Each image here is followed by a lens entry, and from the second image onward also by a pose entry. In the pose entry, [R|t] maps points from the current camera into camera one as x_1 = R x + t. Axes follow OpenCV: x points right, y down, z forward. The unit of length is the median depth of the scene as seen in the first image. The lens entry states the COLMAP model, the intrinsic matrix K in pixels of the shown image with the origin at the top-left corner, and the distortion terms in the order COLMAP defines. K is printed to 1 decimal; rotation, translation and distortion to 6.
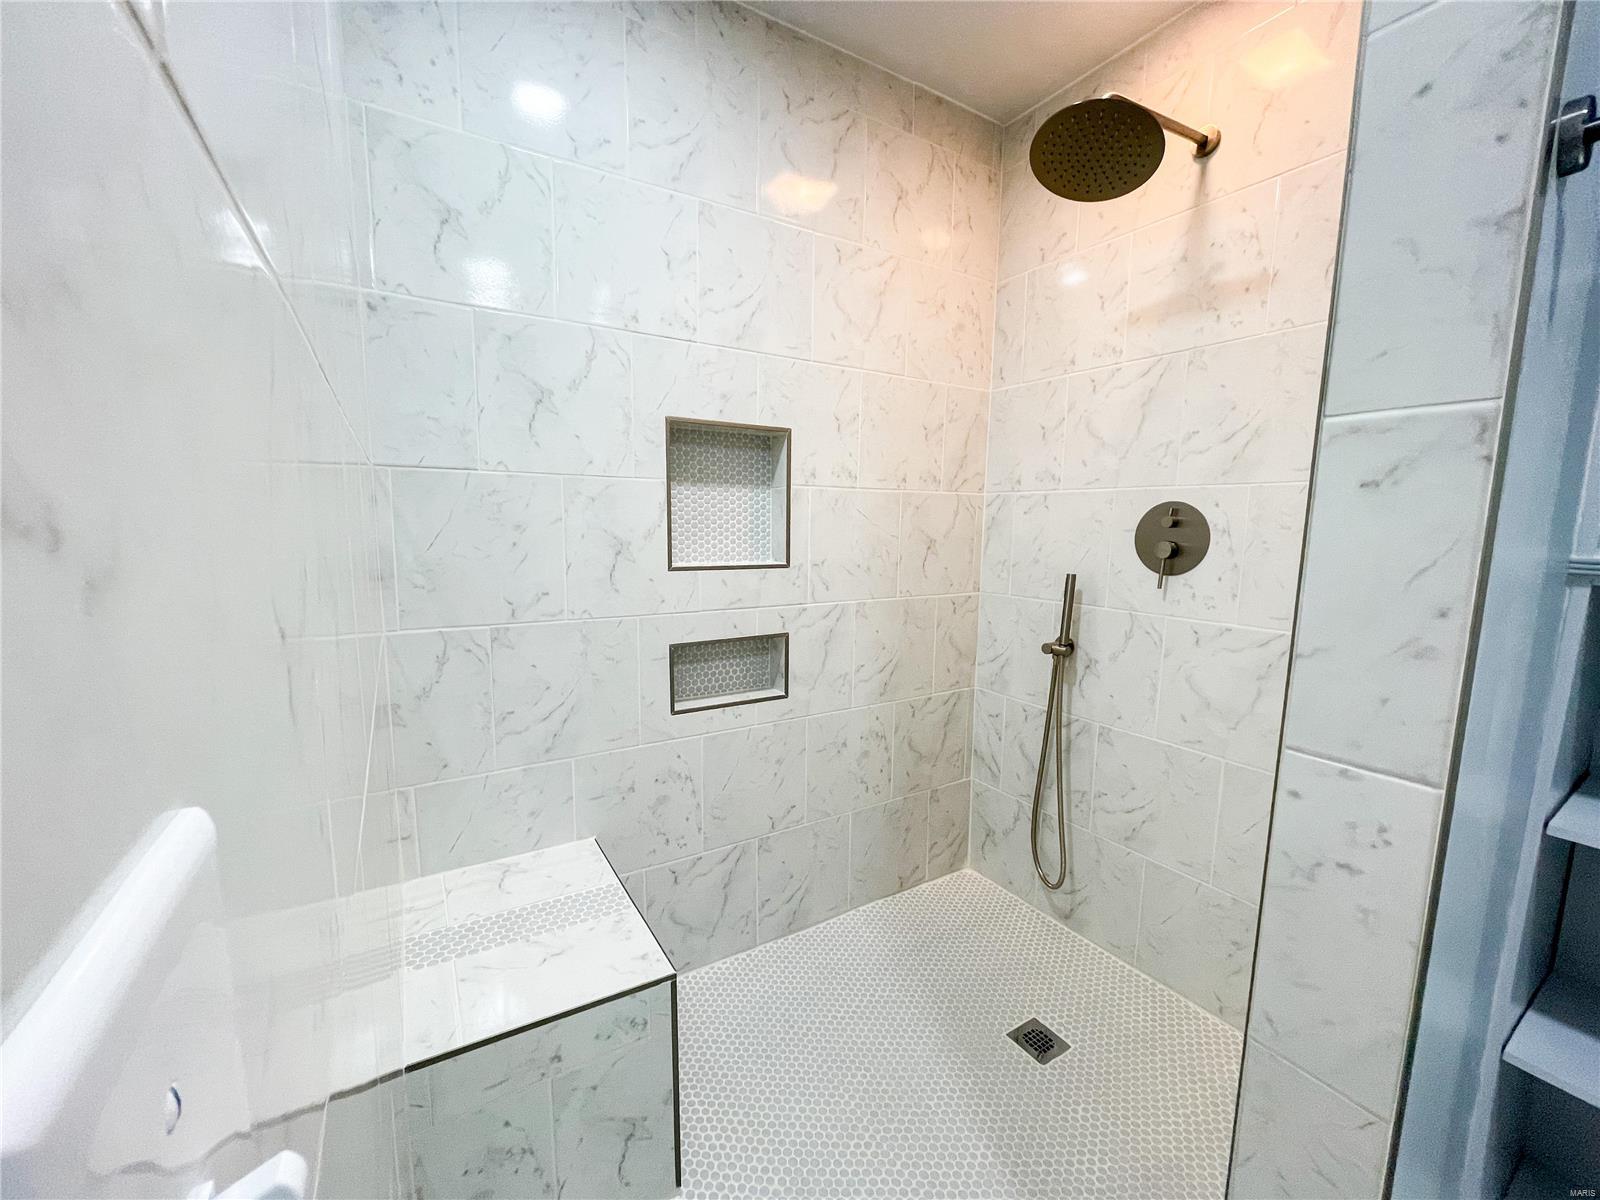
lens RADIAL K [[641.5, 0, 795.8], [0, 641.5, 602.6], [0, 0, 1]] dist [-0.008339, 0.001055]
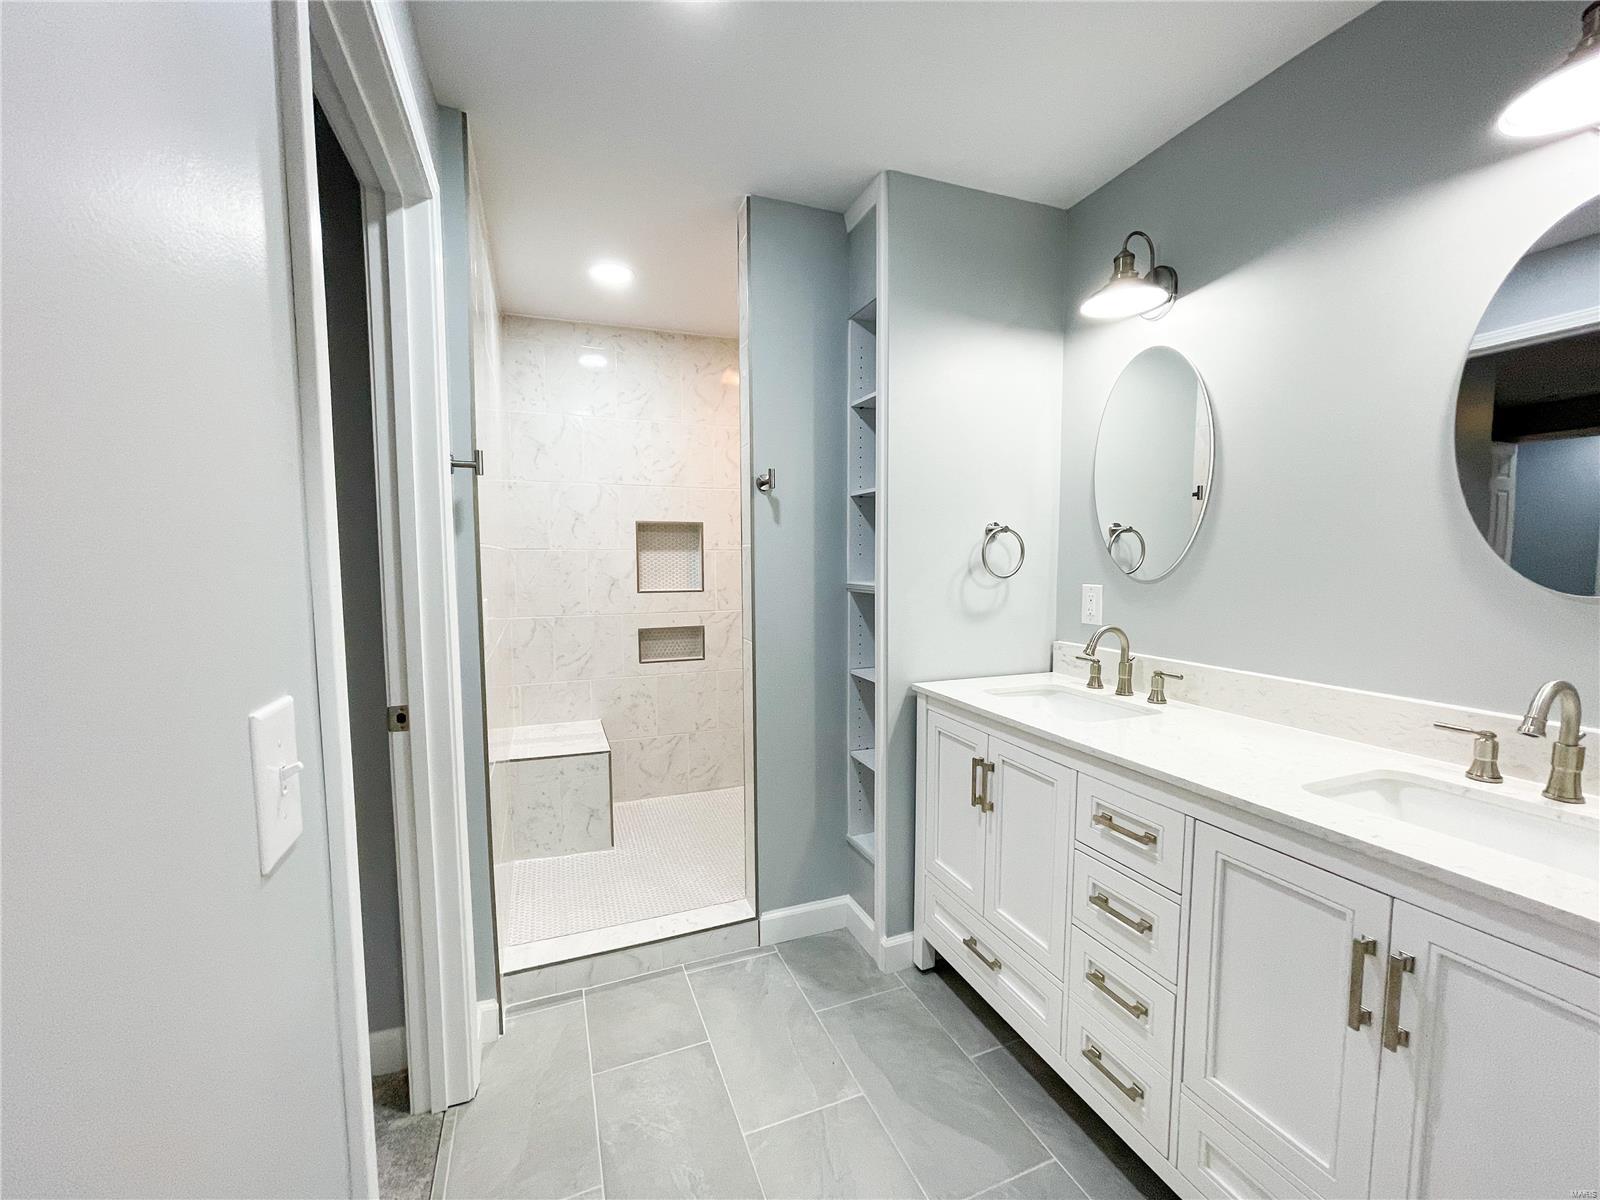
lens RADIAL K [[641.5, 0, 801.9], [0, 641.5, 603.9], [0, 0, 1]] dist [-0.008339, 0.001055]
pose [[0.984197, -0.003053, -0.177048, 0.677732], [-0.006872, 0.998440, -0.055417, 0.093804], [0.176941, 0.055757, 0.982641, -0.929618]]
